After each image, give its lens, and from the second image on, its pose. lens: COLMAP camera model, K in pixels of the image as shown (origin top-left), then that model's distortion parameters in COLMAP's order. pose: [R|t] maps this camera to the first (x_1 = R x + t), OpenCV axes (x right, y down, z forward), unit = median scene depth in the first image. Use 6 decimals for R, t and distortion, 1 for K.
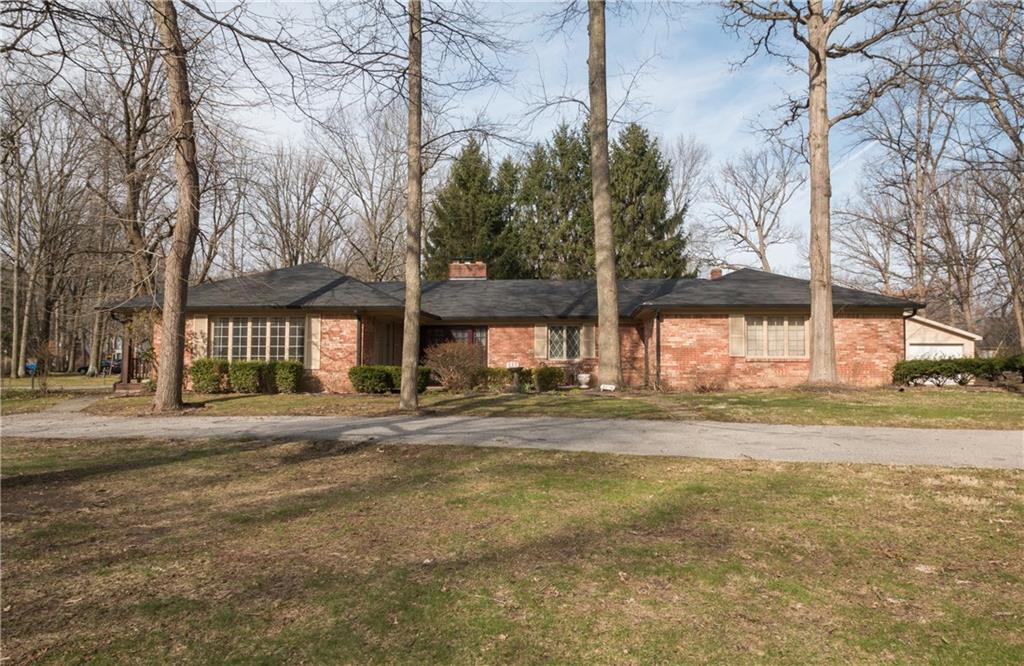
lens RADIAL K [[624.3, 0, 512.0], [0, 624.3, 333.0], [0, 0, 1]] dist [-0.000971, -0.000163]
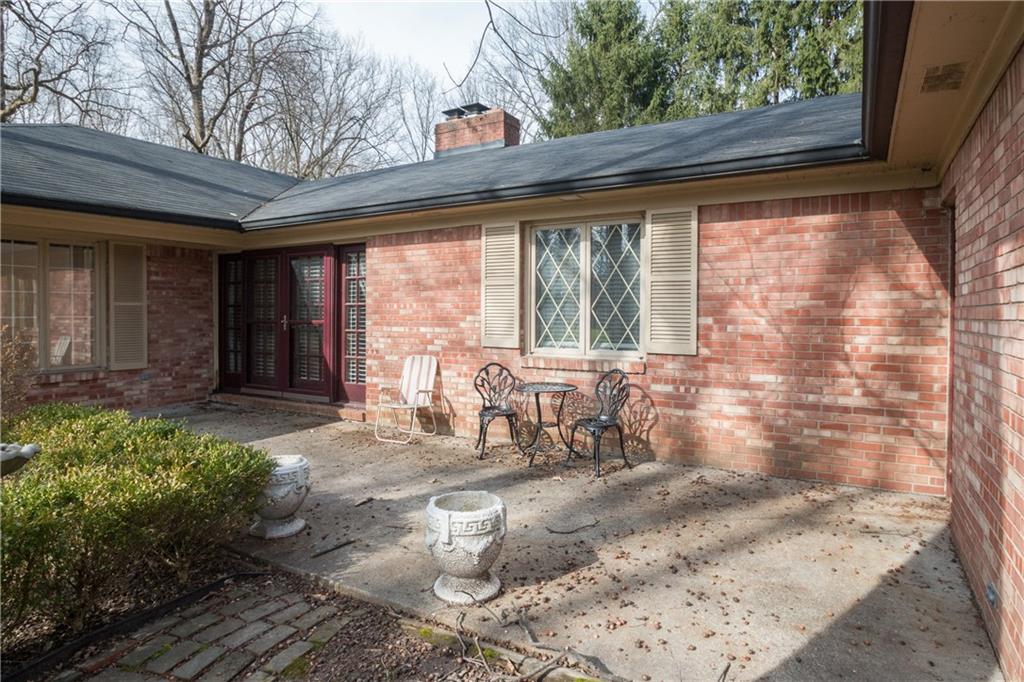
lens RADIAL K [[590.4, 0, 511.5], [0, 590.4, 316.1], [0, 0, 1]] dist [-0.002066, -0.000256]
pose [[0.914806, 0.000048, -0.403892, 0.154063], [0.021360, 0.998595, 0.048498, 0.013311], [0.403327, -0.052993, 0.913520, 0.753523]]
